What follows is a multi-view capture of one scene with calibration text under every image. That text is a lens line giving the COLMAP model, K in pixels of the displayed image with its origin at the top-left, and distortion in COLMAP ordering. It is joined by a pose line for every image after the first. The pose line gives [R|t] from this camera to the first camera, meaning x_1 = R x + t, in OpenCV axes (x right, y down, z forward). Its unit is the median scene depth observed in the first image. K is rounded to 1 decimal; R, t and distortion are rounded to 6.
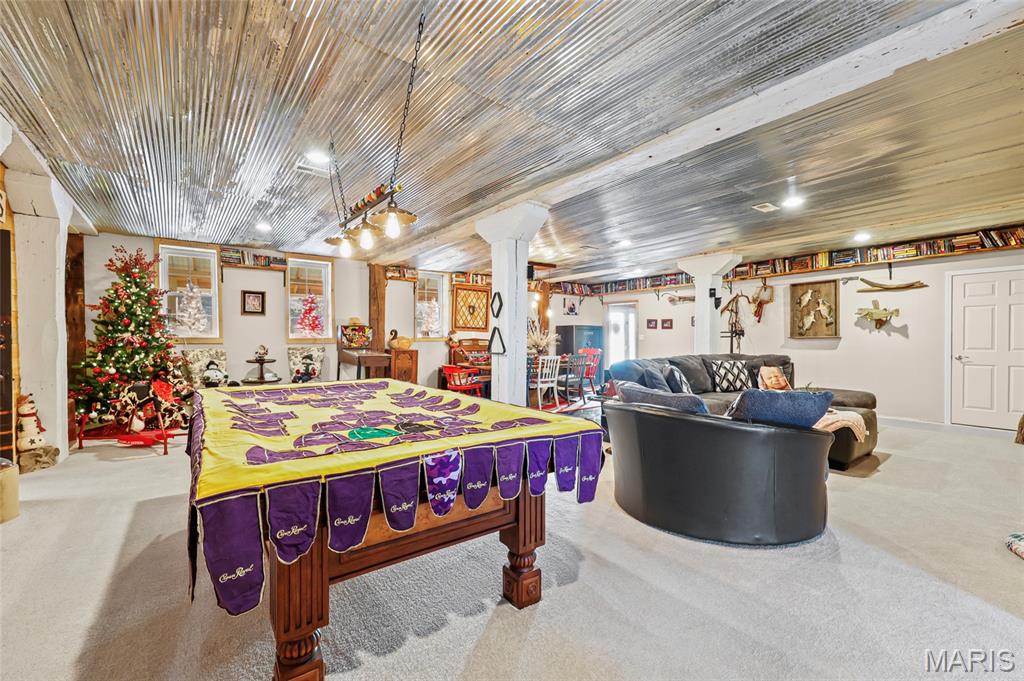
lens RADIAL K [[413.1, 0, 506.8], [0, 413.1, 340.8], [0, 0, 1]] dist [0.004703, 0.000054]
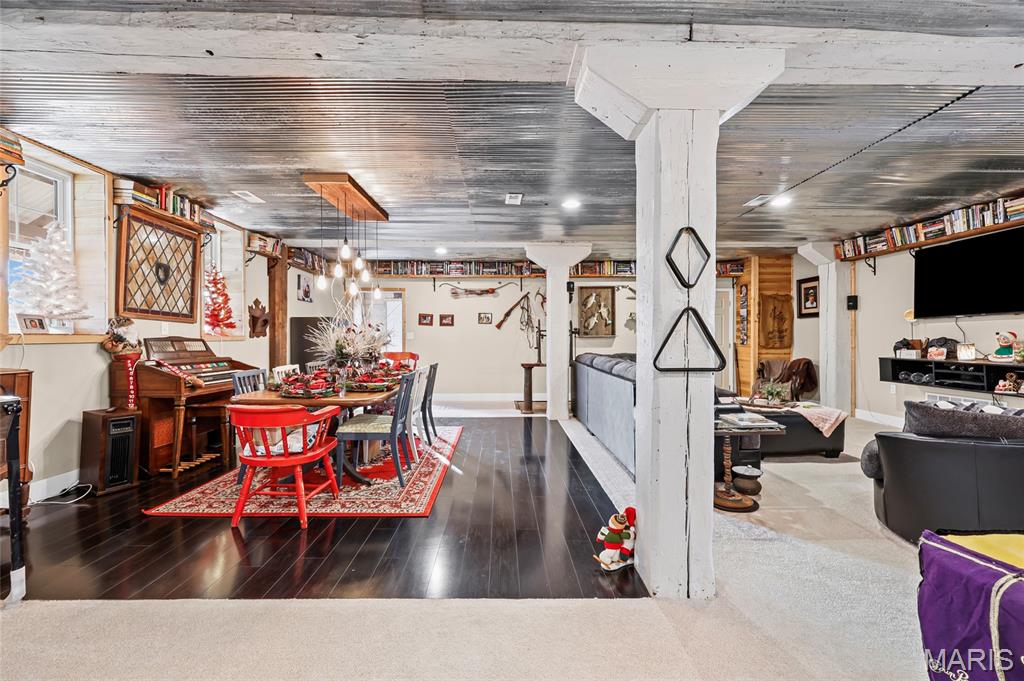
lens RADIAL K [[413.1, 0, 513.0], [0, 413.1, 342.9], [0, 0, 1]] dist [0.004703, 0.000054]
pose [[0.590273, -0.008164, 0.807162, -0.226046], [0.004532, 0.999967, 0.006800, 0.000077], [-0.807191, -0.000355, 0.590290, 0.427211]]
